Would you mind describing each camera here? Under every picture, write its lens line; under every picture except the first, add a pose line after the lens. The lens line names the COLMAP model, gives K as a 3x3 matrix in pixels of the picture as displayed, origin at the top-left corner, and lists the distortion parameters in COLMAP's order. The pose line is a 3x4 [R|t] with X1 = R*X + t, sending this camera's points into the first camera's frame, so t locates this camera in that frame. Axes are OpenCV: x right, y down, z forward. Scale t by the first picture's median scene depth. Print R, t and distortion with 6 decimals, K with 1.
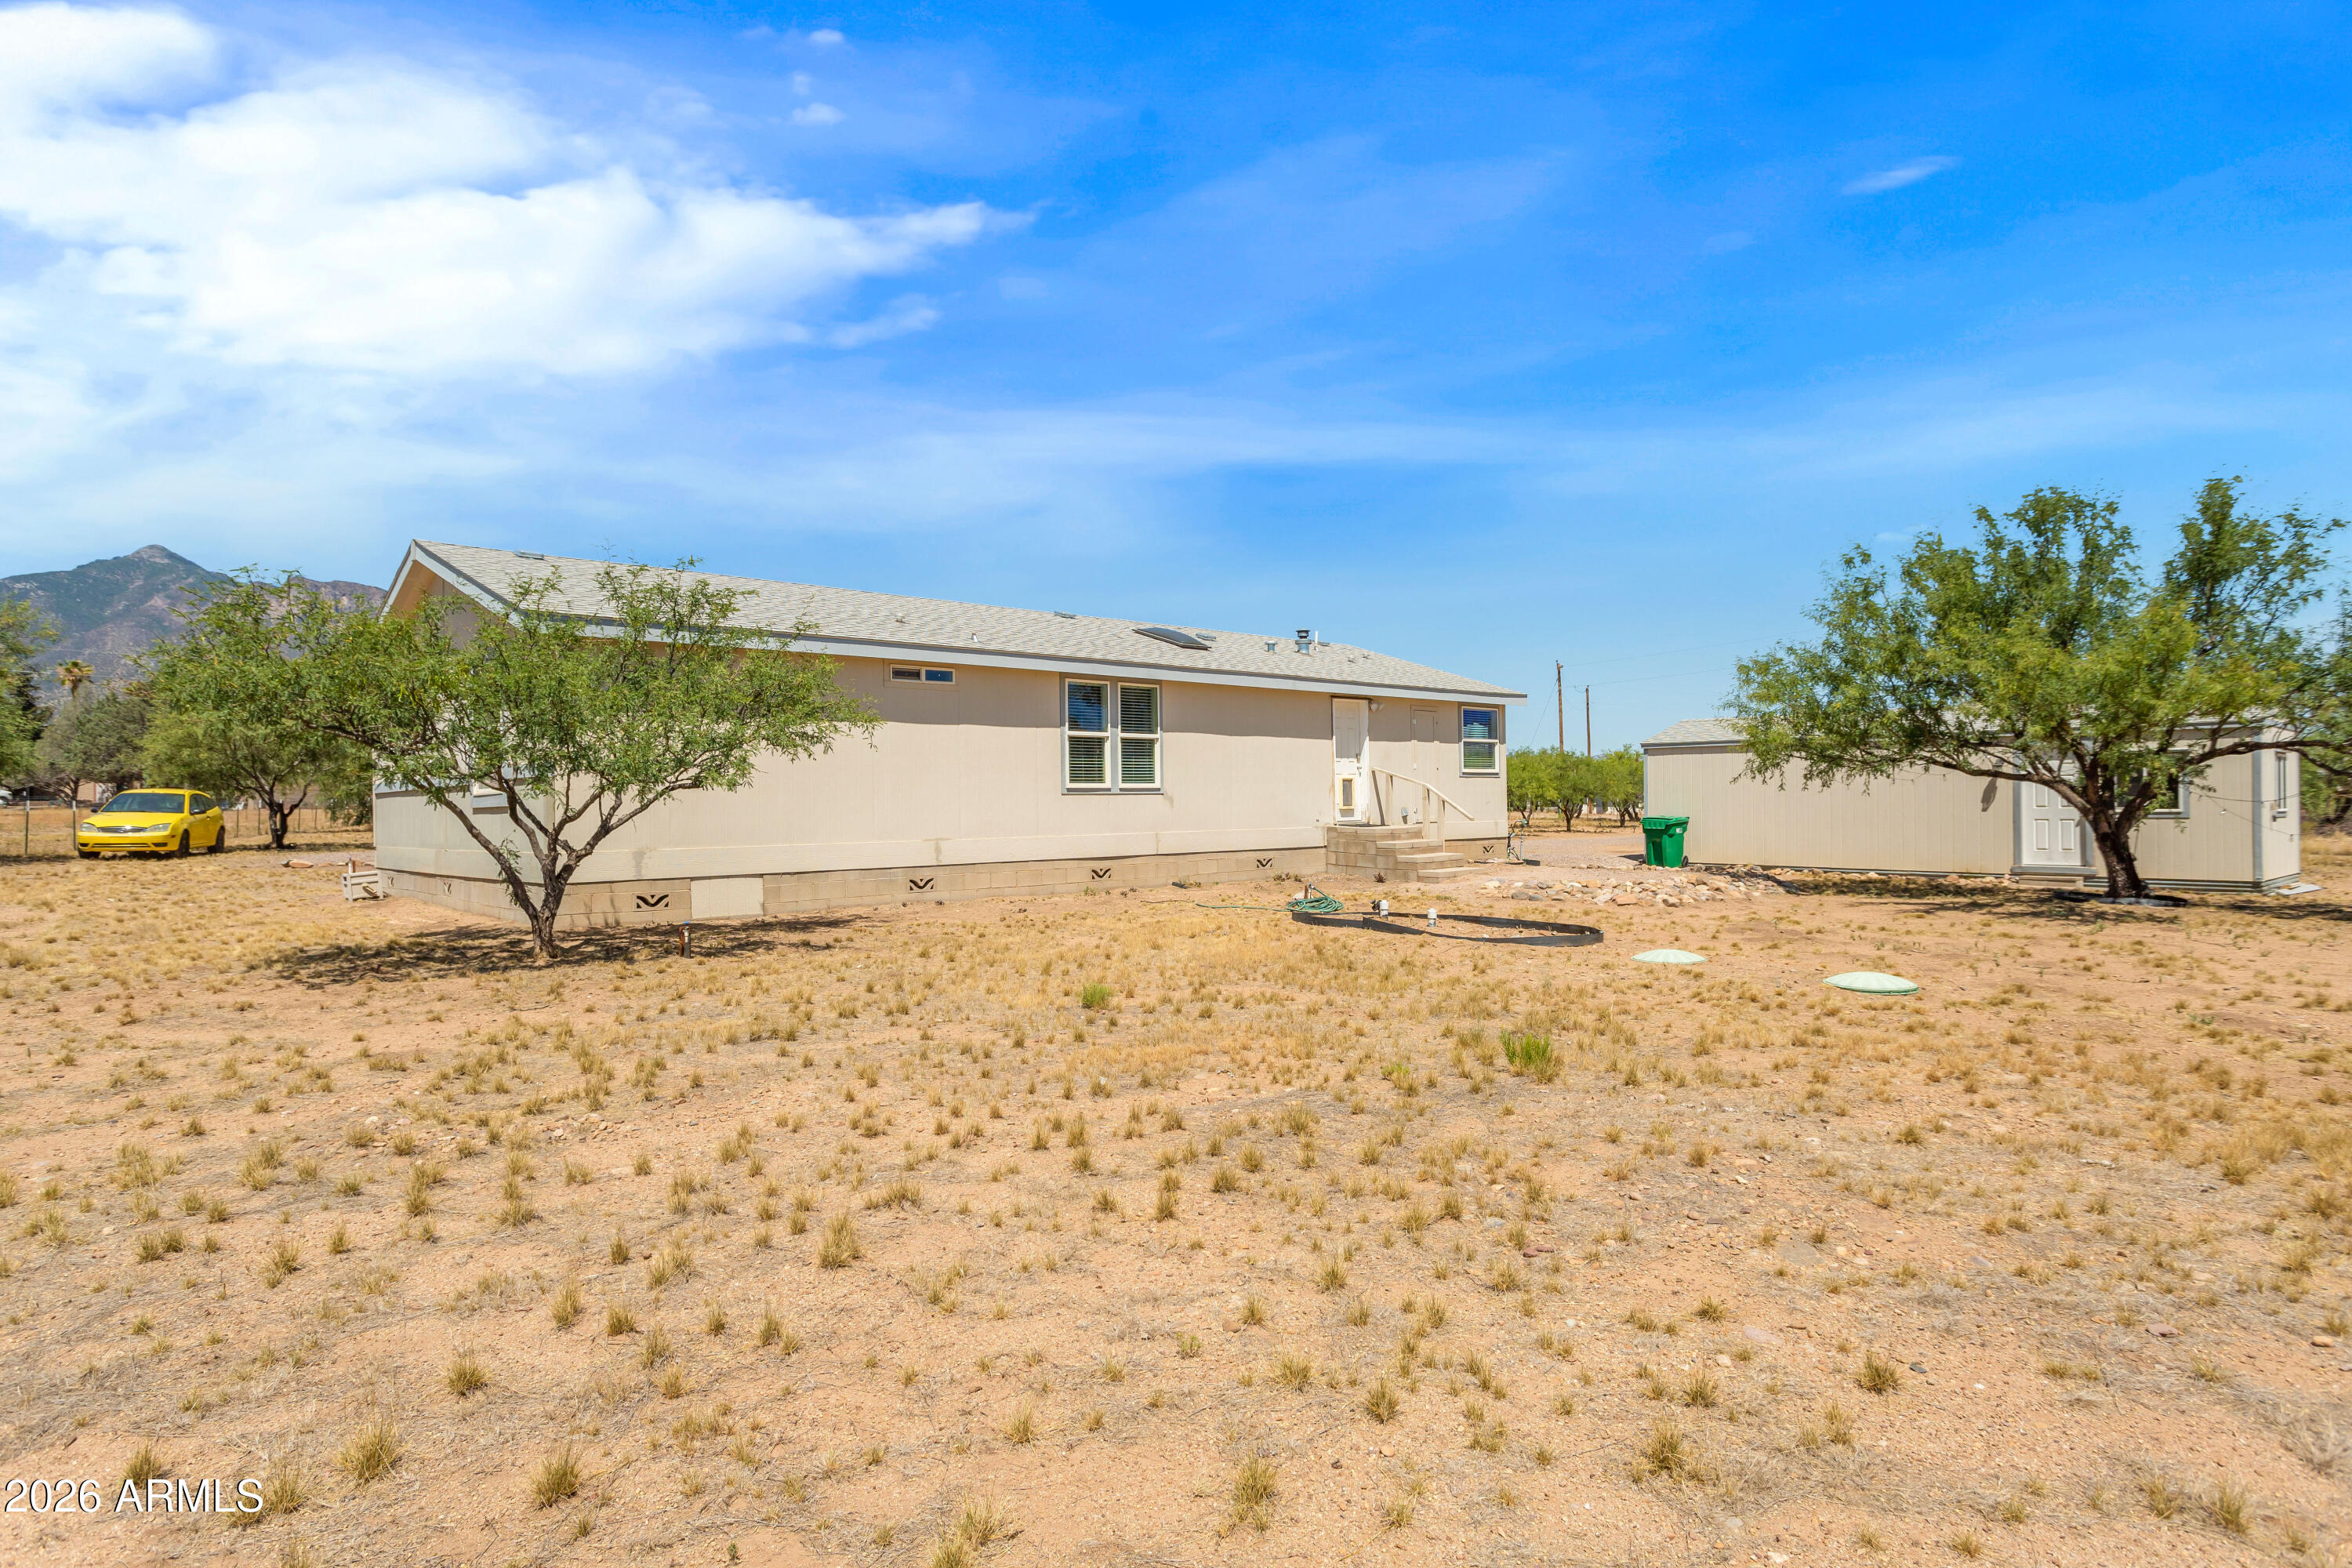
lens RADIAL K [[1290.1, 0, 1181.2], [0, 1290.1, 795.6], [0, 0, 1]] dist [0.007182, 0.000180]
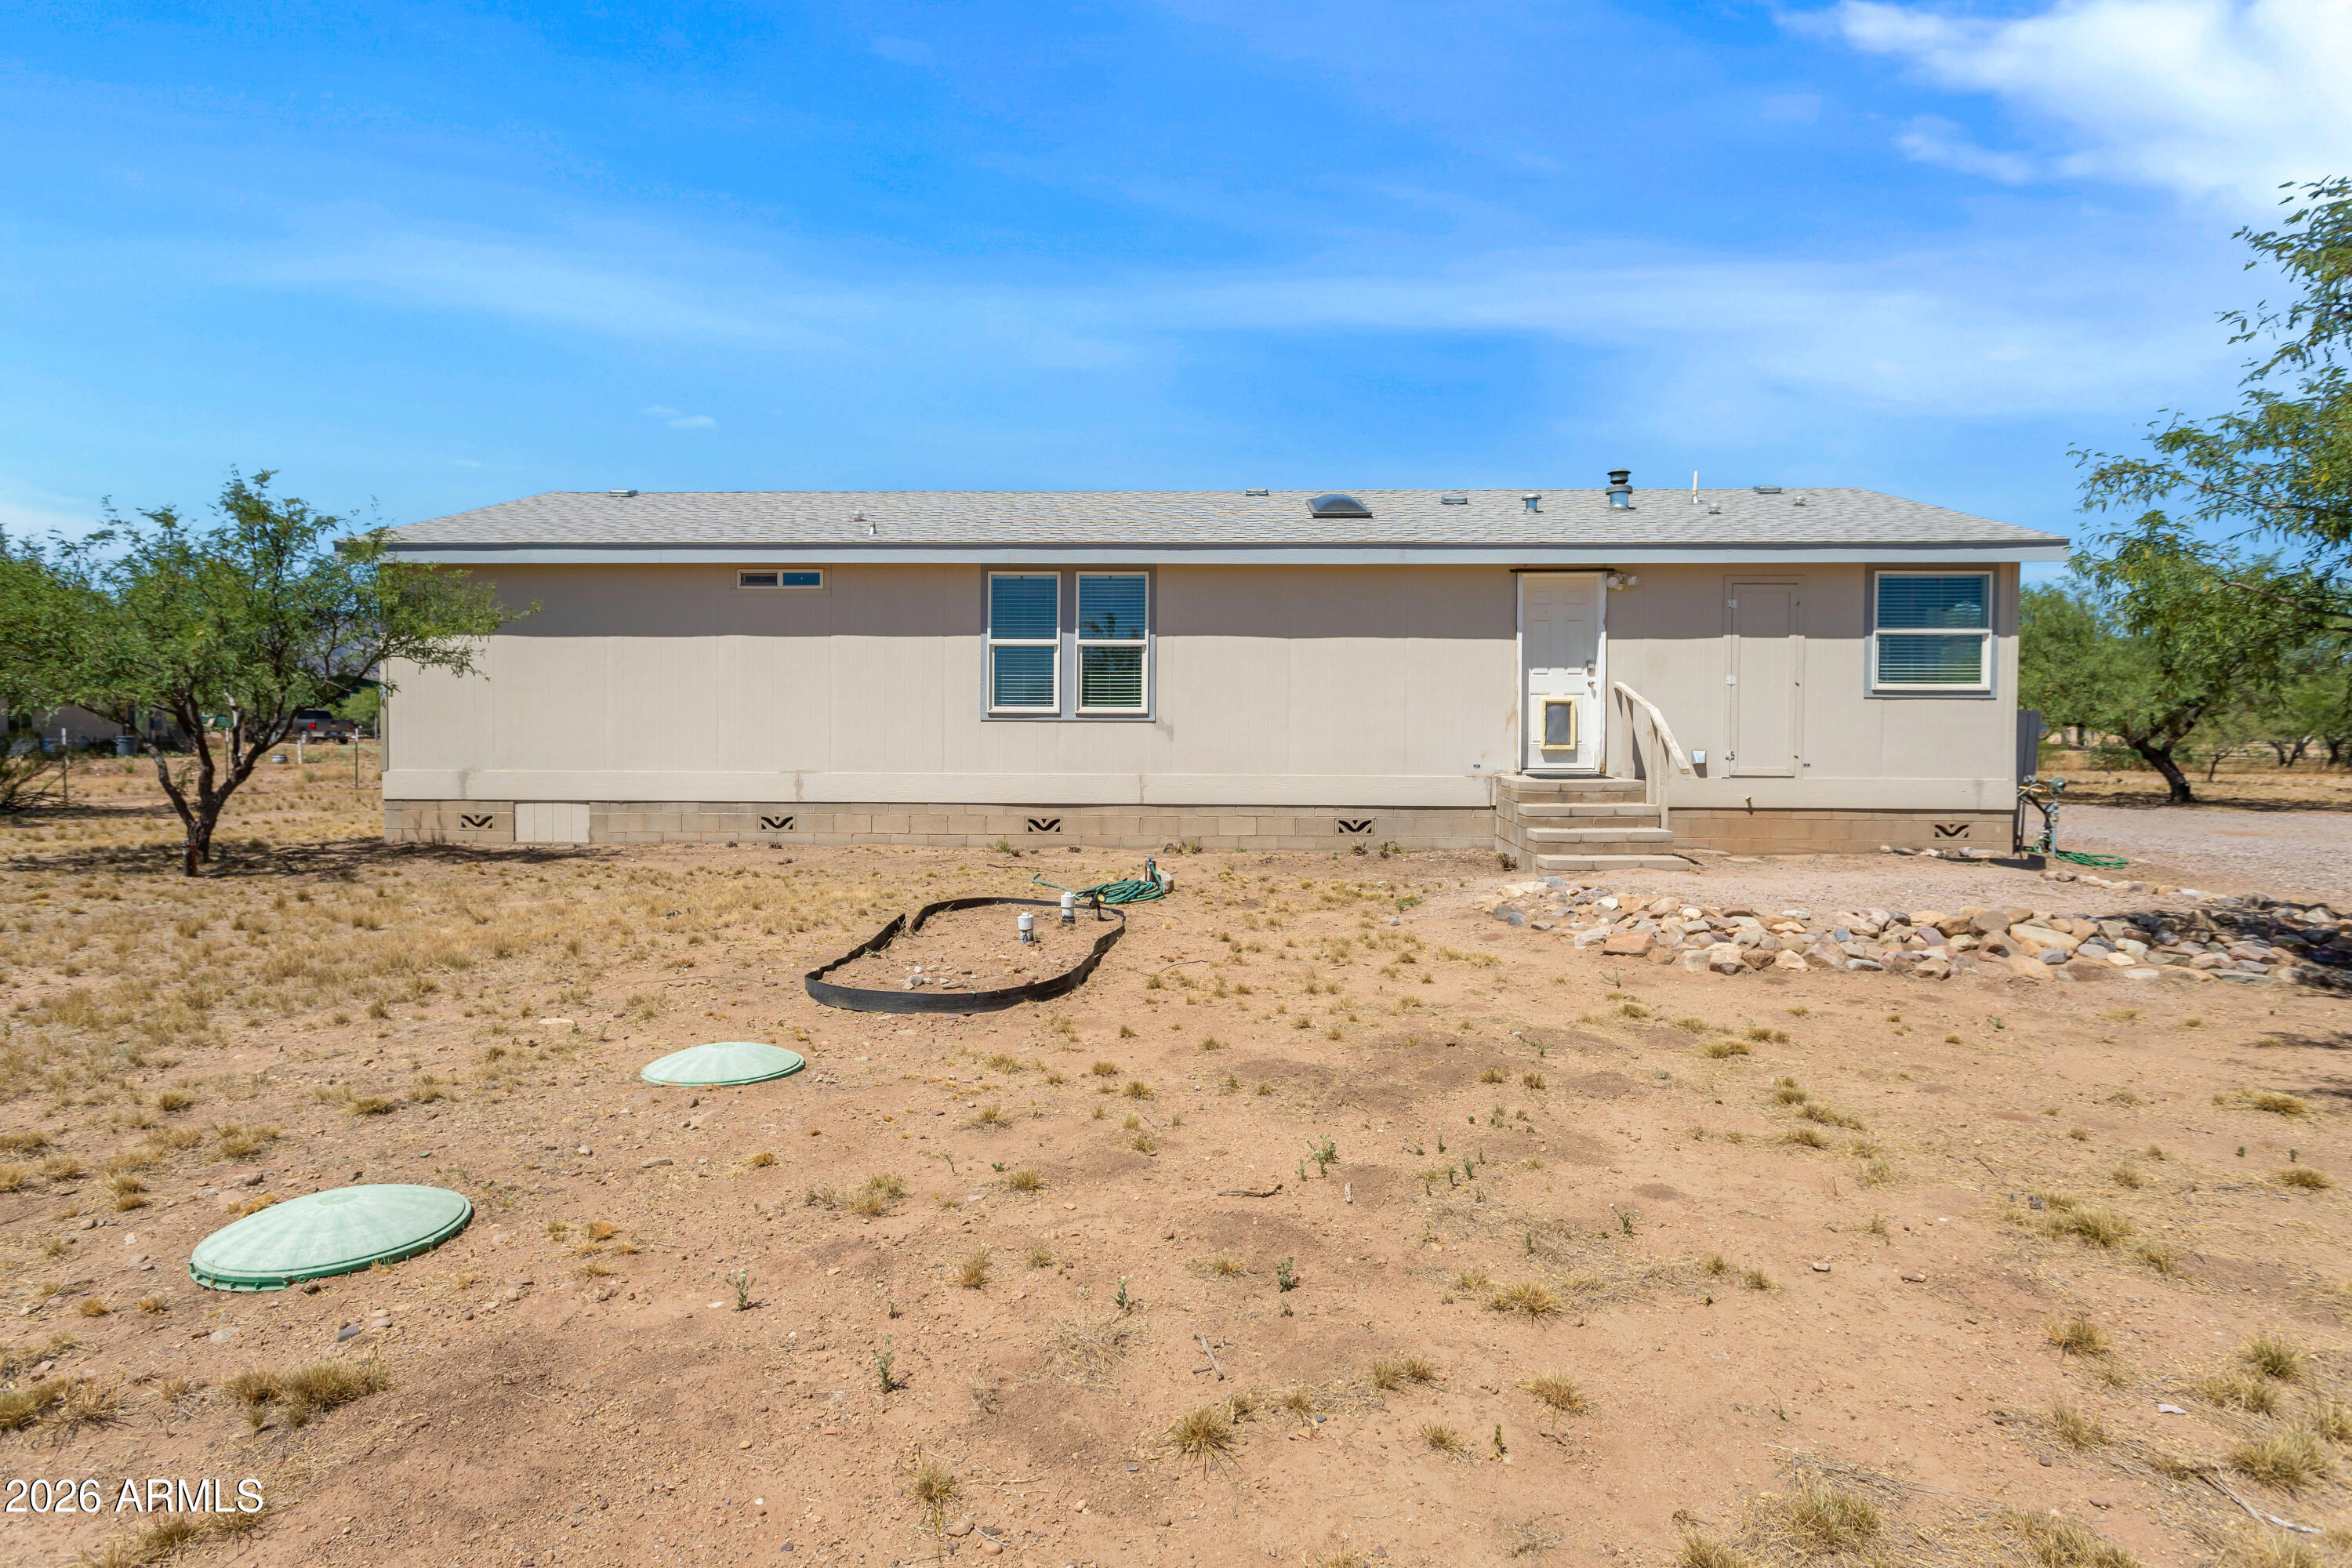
lens RADIAL K [[1290.1, 0, 1181.2], [0, 1290.1, 795.6], [0, 0, 1]] dist [0.007182, 0.000180]
pose [[0.708061, 0.045471, -0.704685, 0.534666], [-0.010055, 0.998473, 0.054324, 0.000538], [0.706079, -0.031379, 0.707437, 0.514774]]
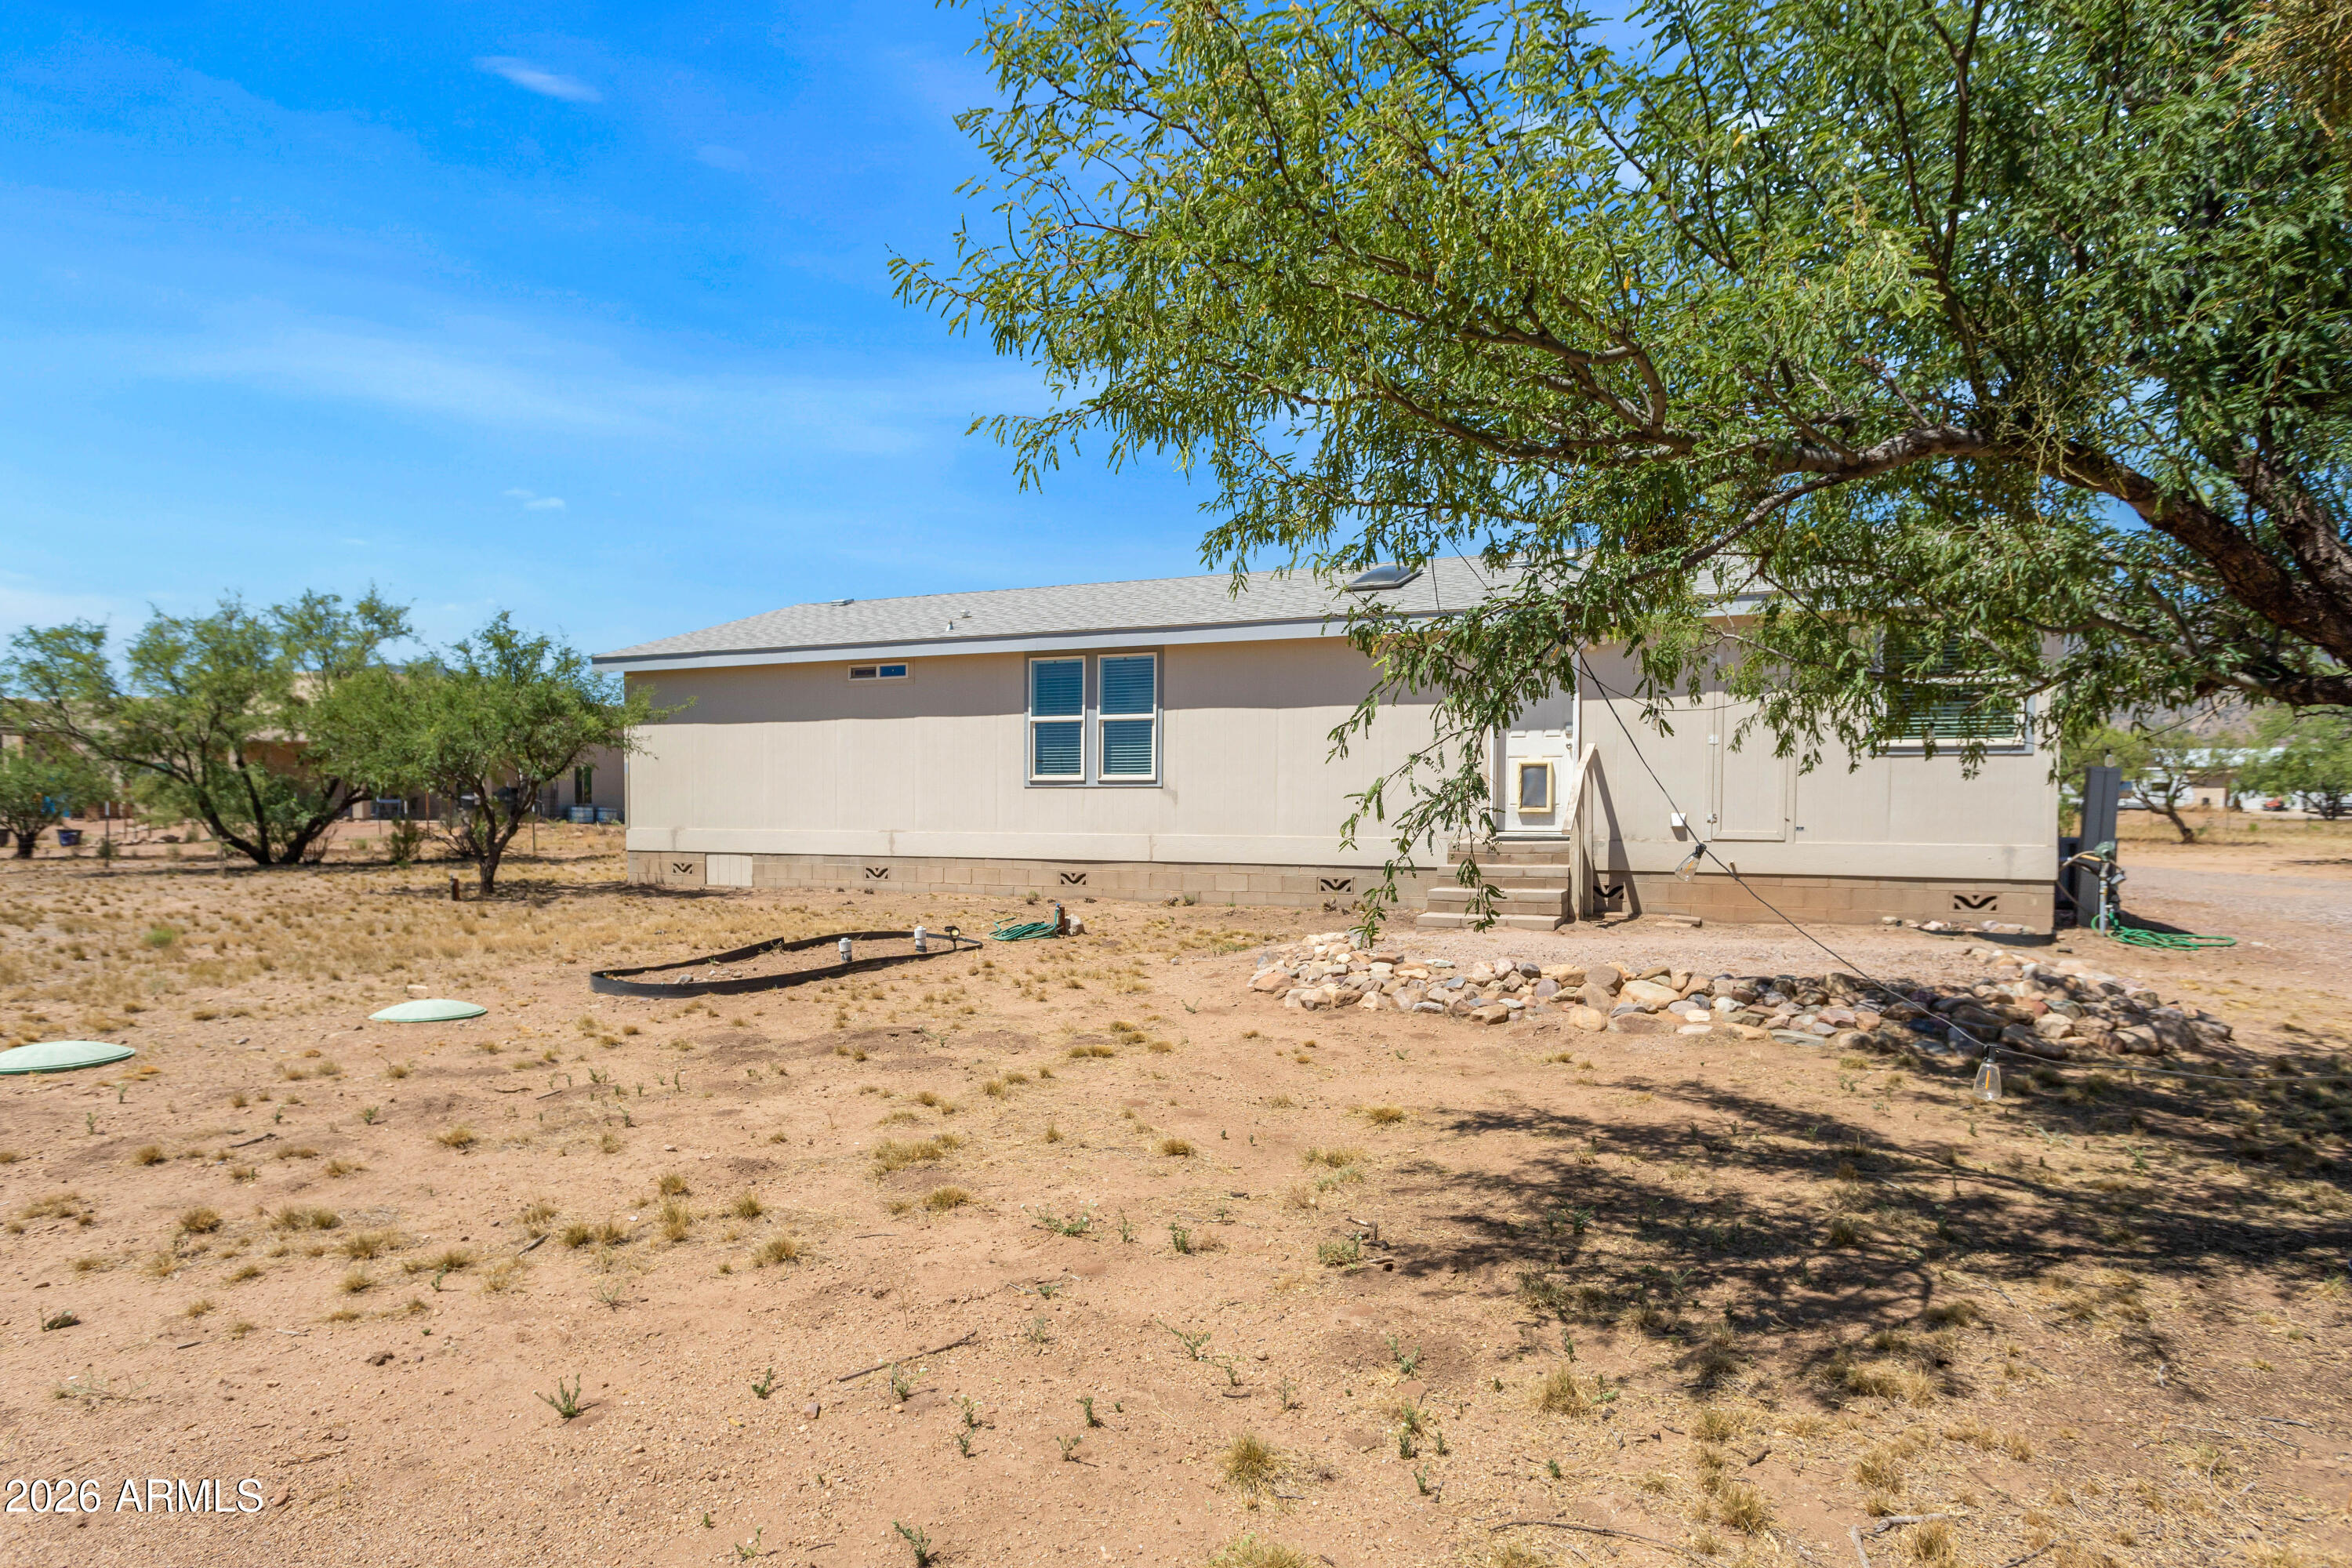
lens RADIAL K [[1300.1, 0, 1179.0], [0, 1300.1, 899.5], [0, 0, 1]] dist [0.003267, 0.001031]
pose [[0.411480, 0.076947, -0.908165, 0.770263], [-0.004493, 0.996589, 0.082403, 0.001576], [0.911408, -0.029826, 0.410422, 0.701217]]
